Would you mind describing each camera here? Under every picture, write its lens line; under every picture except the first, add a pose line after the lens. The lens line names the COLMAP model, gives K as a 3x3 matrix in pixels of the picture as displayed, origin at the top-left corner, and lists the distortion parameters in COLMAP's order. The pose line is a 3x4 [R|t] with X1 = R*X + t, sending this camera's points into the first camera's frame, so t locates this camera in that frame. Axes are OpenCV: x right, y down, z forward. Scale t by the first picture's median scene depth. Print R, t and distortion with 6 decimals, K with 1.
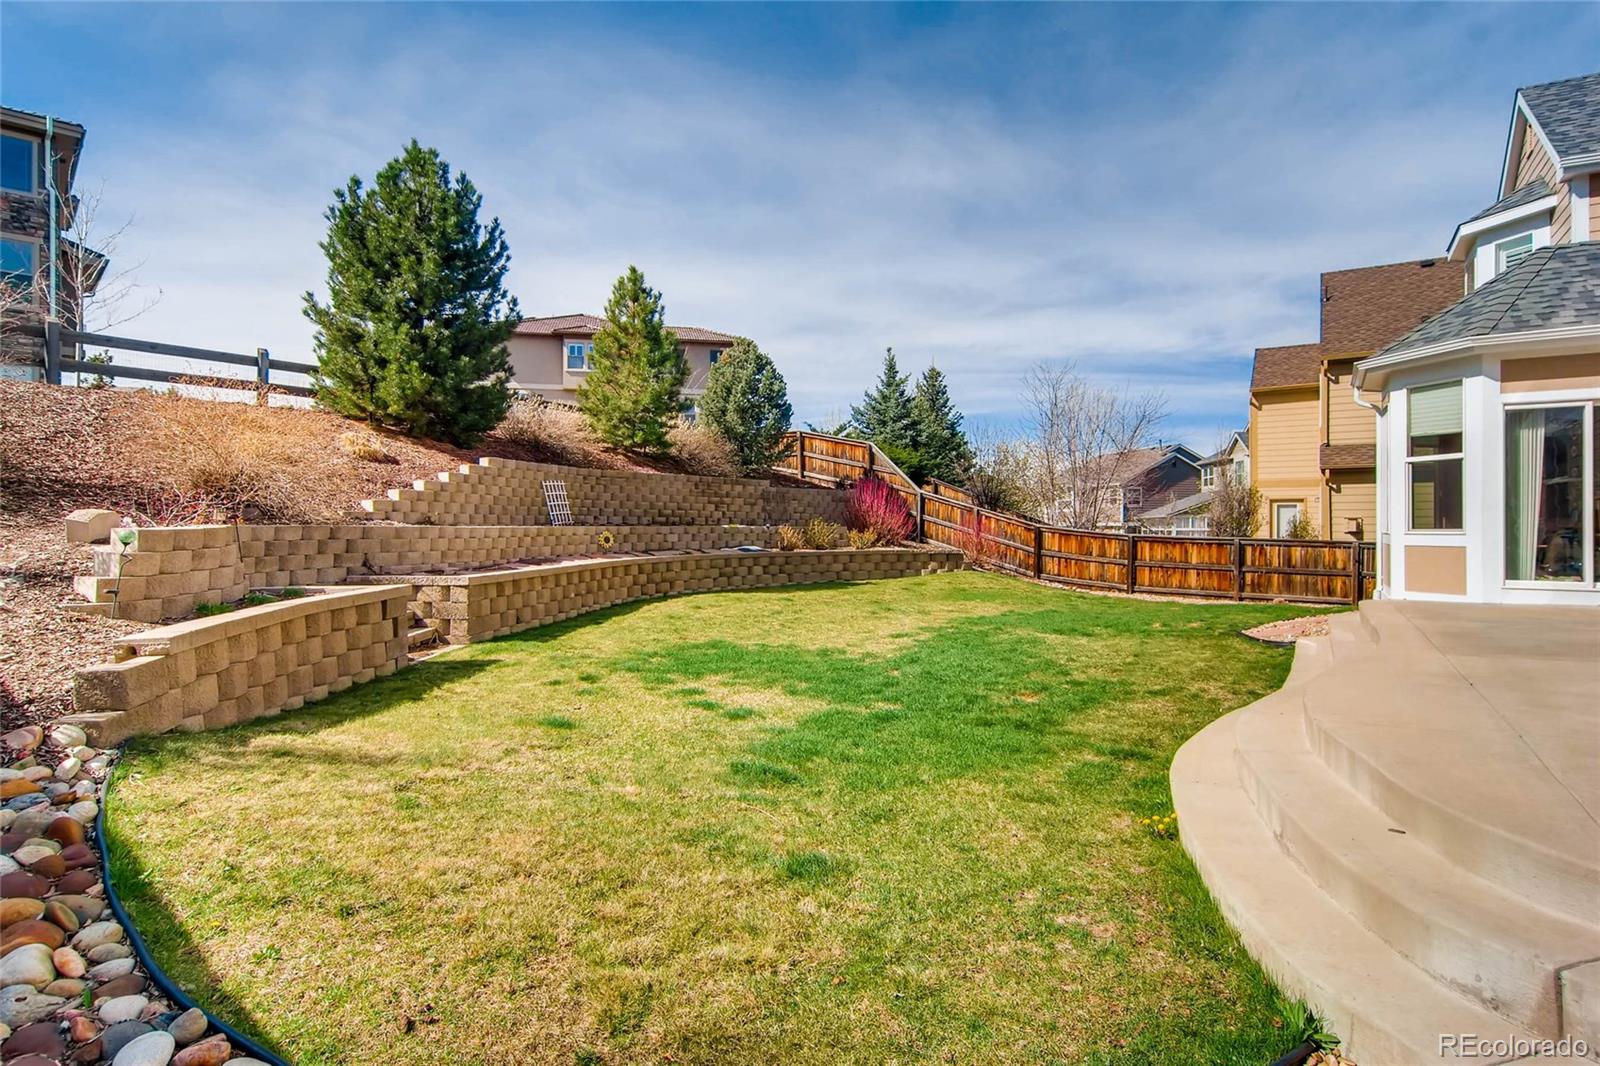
lens RADIAL K [[854.7, 0, 800.0], [0, 854.7, 533.0], [0, 0, 1]] dist [0.018355, -0.000369]
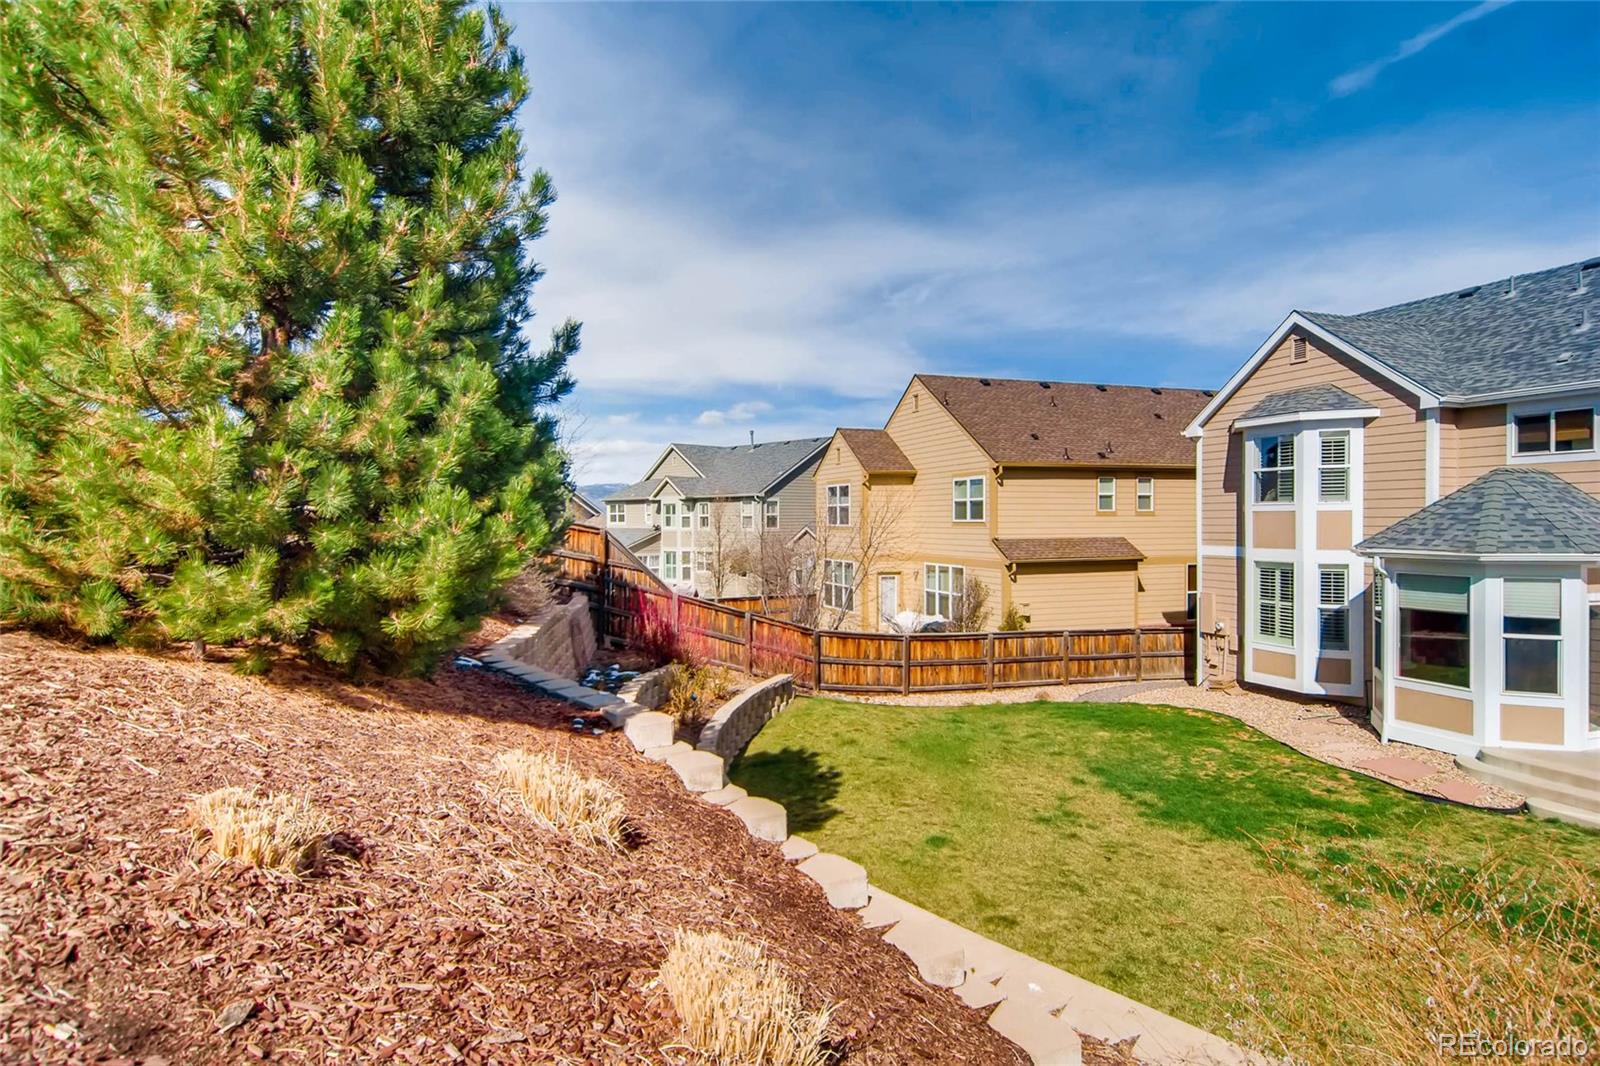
lens RADIAL K [[854.7, 0, 800.0], [0, 854.7, 533.0], [0, 0, 1]] dist [0.018355, -0.000369]
pose [[0.629389, -0.012015, 0.776998, -0.462415], [0.008748, 0.999927, 0.008376, -0.128883], [-0.777041, 0.001525, 0.629448, 0.516493]]
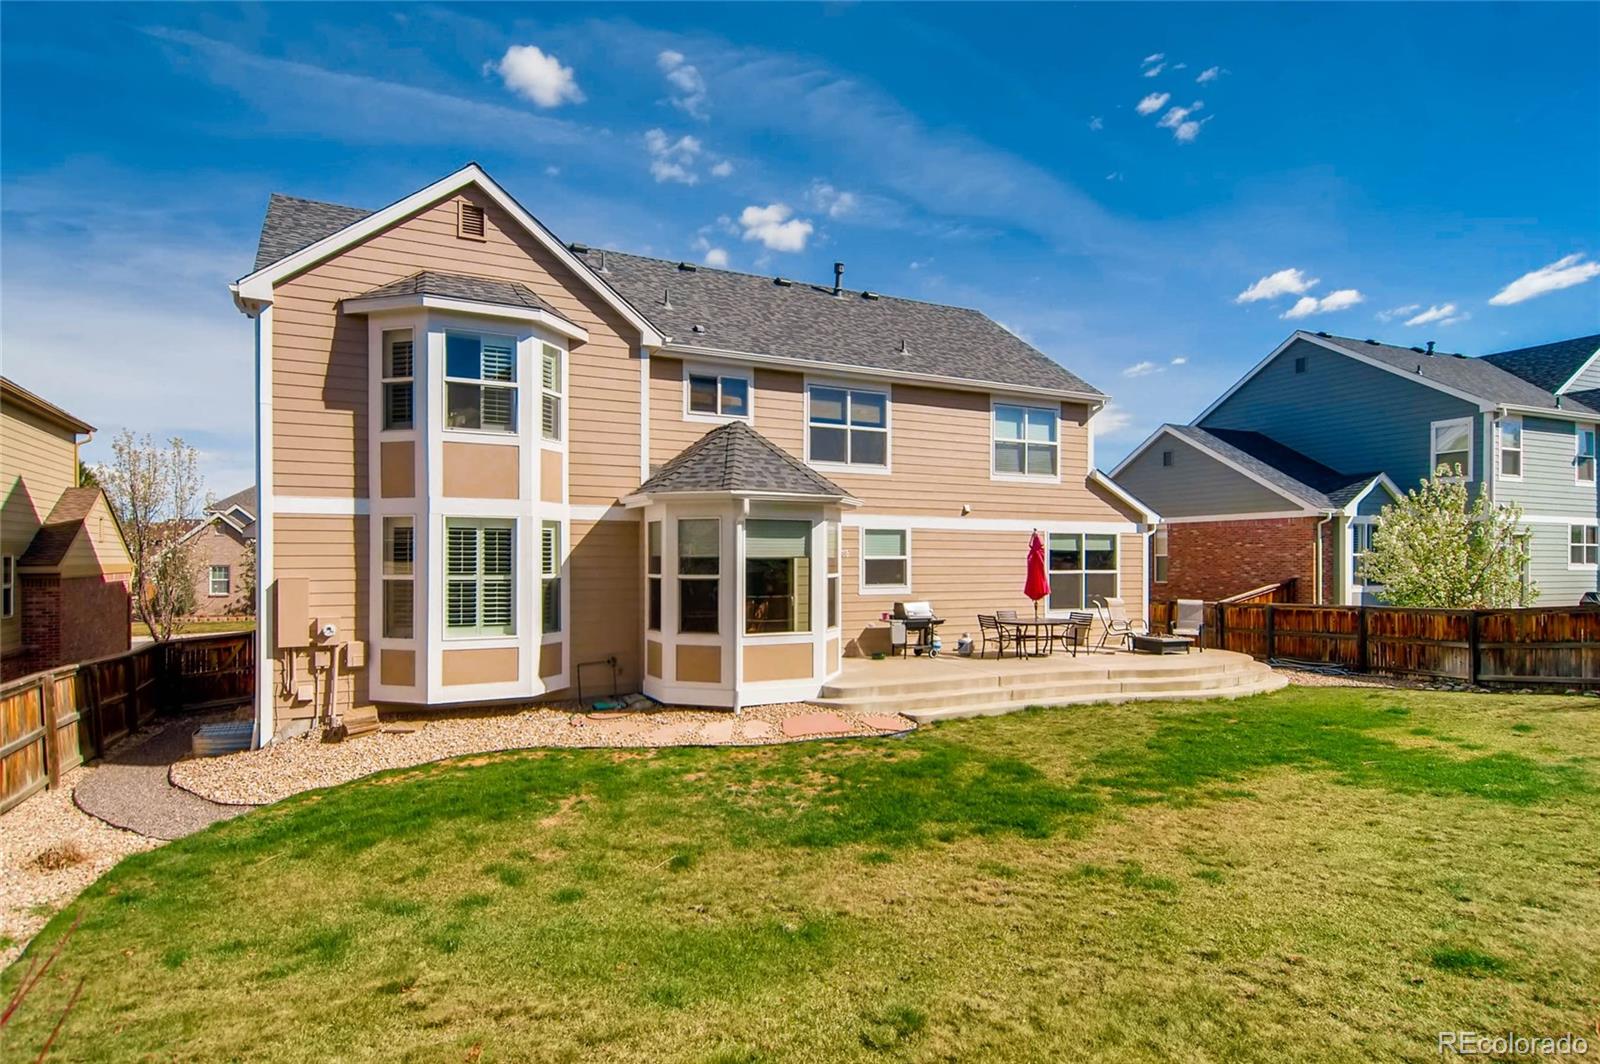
lens RADIAL K [[873.2, 0, 797.9], [0, 873.2, 565.1], [0, 0, 1]] dist [0.005912, 0.000160]
pose [[-0.844235, -0.001618, 0.535970, 0.015694], [0.004533, 0.999938, 0.010159, -0.058617], [-0.535953, 0.011006, -0.844176, 1.099464]]
